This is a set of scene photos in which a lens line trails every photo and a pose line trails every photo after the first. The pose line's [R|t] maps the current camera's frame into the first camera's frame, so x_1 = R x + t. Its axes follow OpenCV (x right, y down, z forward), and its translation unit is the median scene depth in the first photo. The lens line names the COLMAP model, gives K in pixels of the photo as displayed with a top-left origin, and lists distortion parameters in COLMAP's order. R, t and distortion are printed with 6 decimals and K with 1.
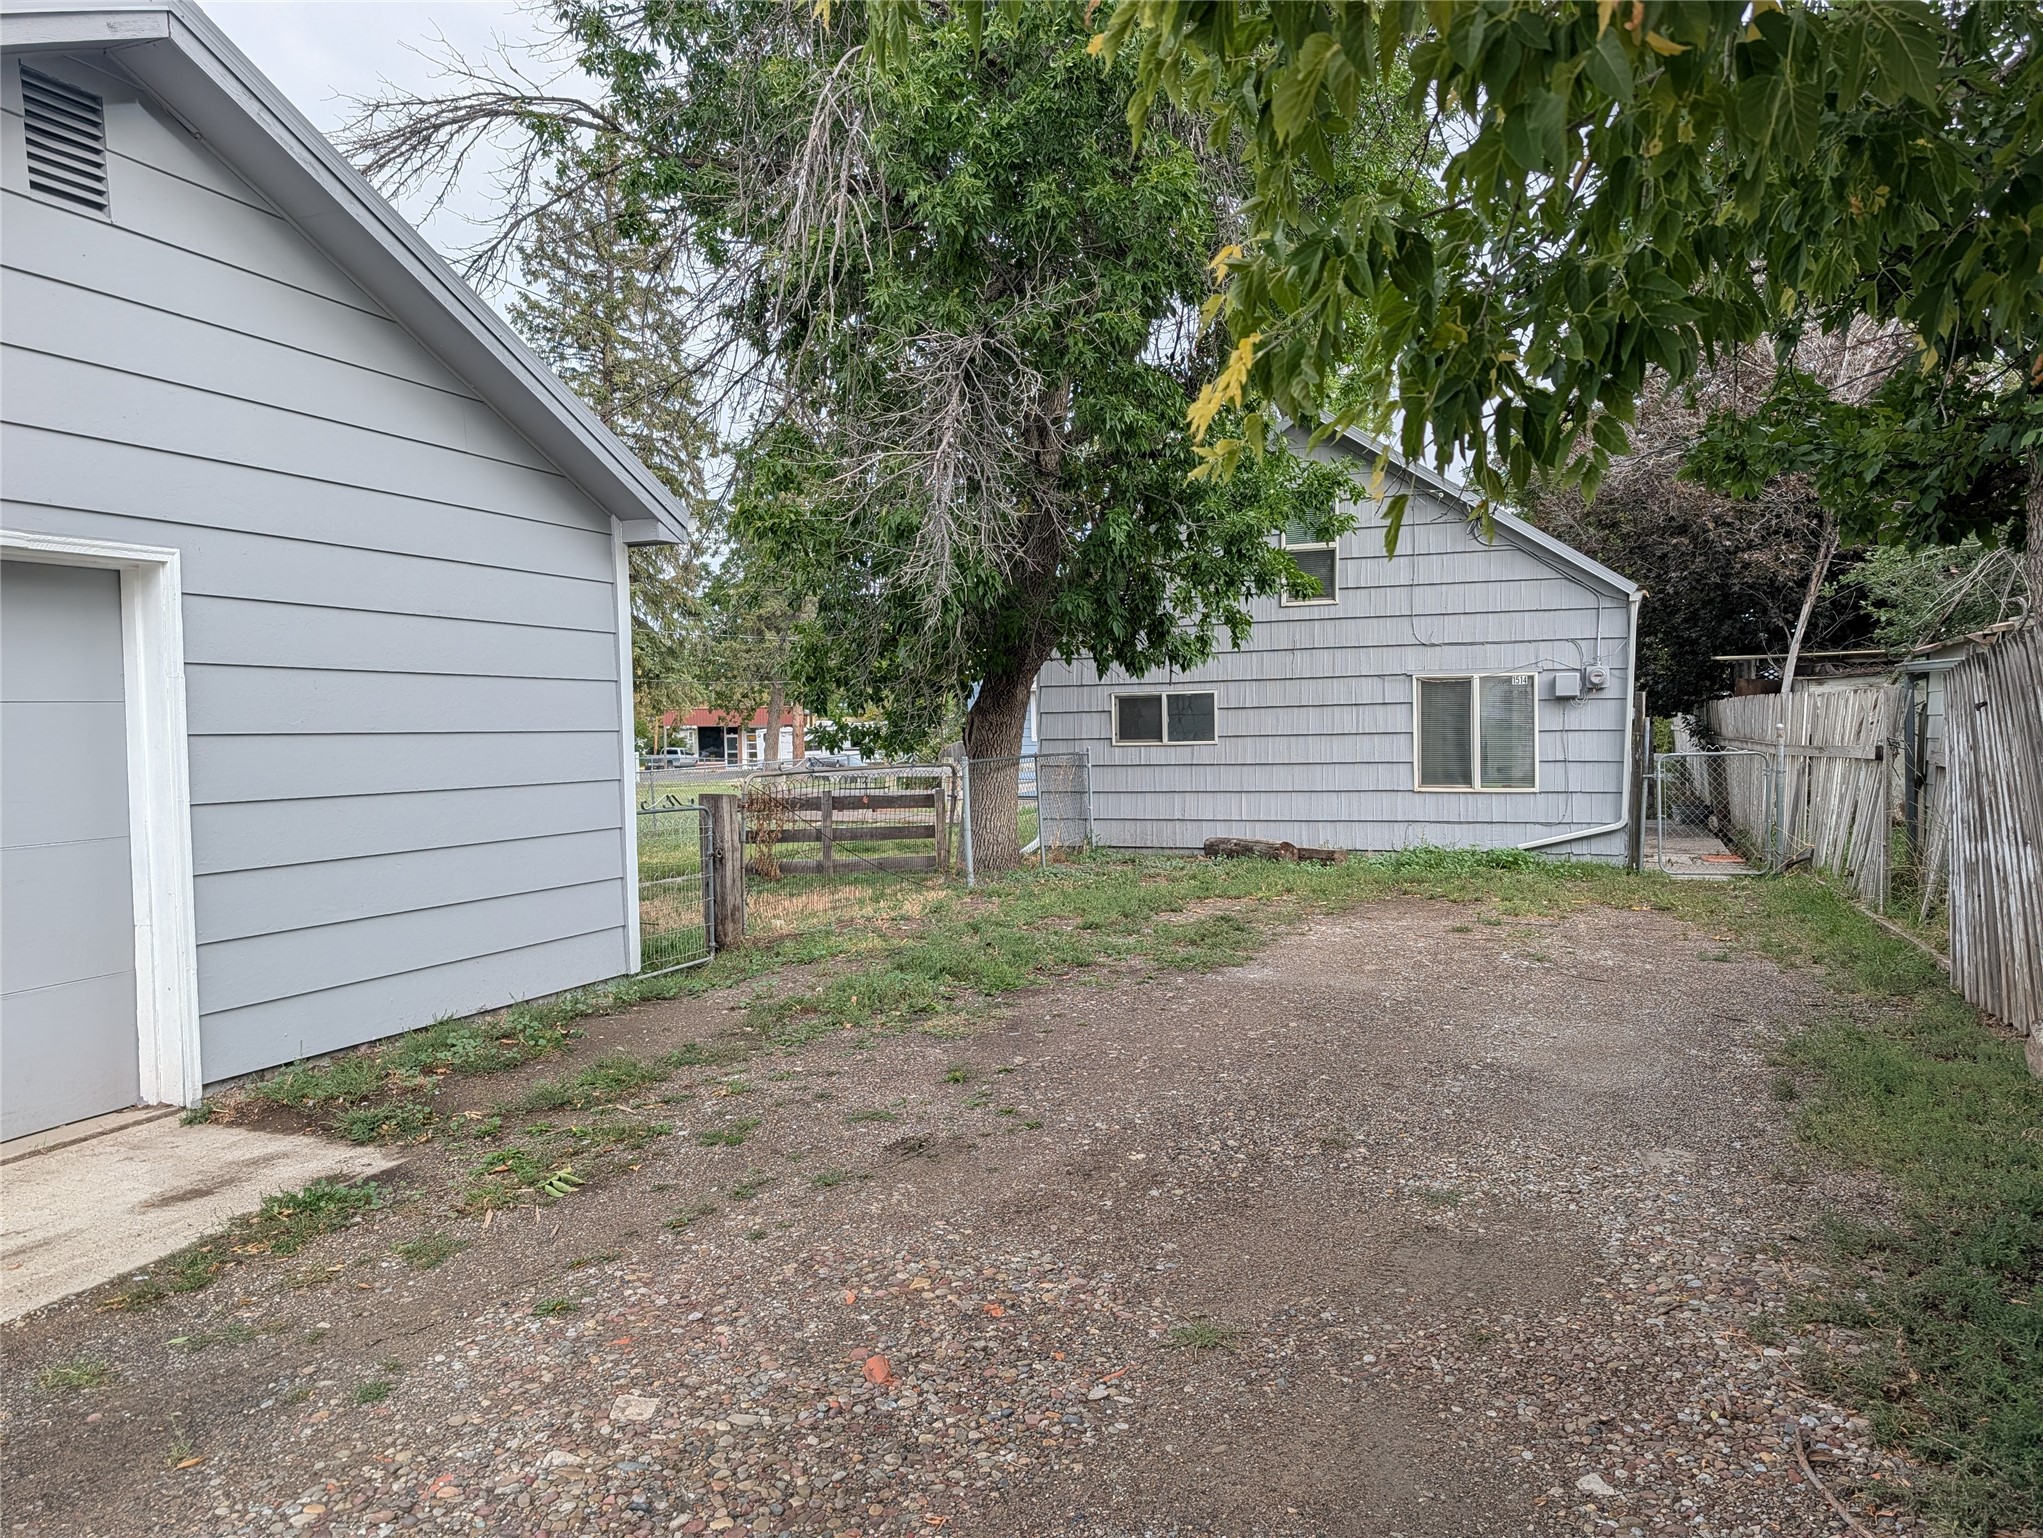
lens RADIAL K [[1495.8, 0, 1025.3], [0, 1495.8, 743.7], [0, 0, 1]] dist [0.051057, -0.056515]
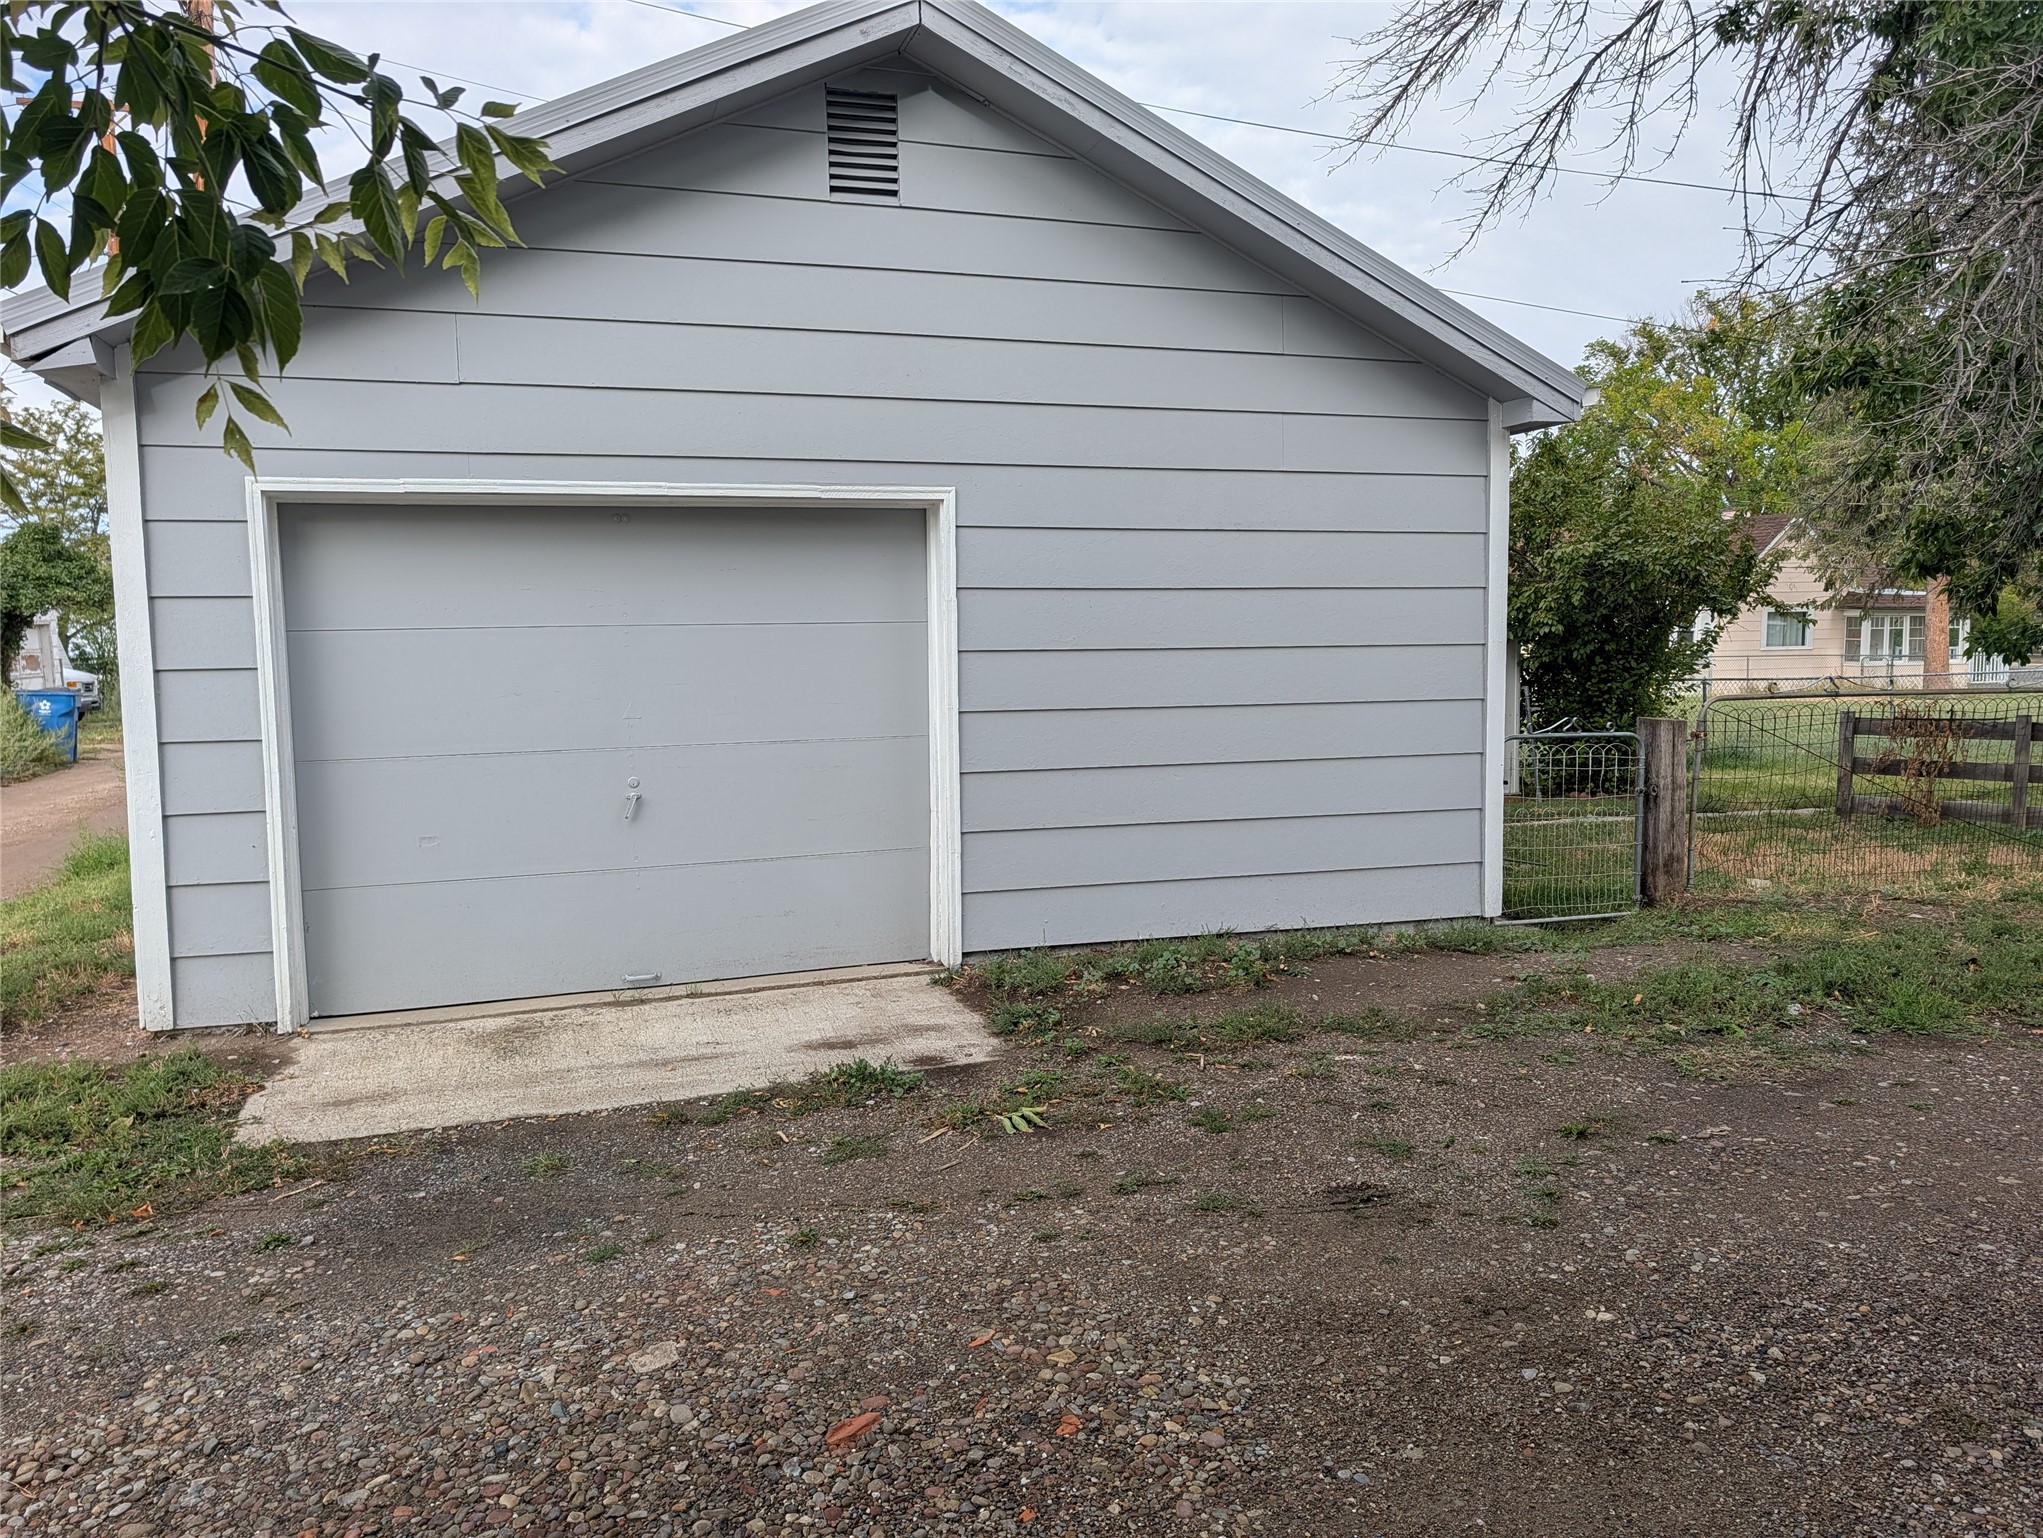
lens RADIAL K [[1495.8, 0, 1025.3], [0, 1495.8, 743.7], [0, 0, 1]] dist [0.051057, -0.056515]
pose [[0.621161, 0.073711, -0.780209, 0.401336], [-0.011107, 0.996295, 0.085283, -0.035648], [0.783604, -0.044309, 0.619678, 0.361535]]
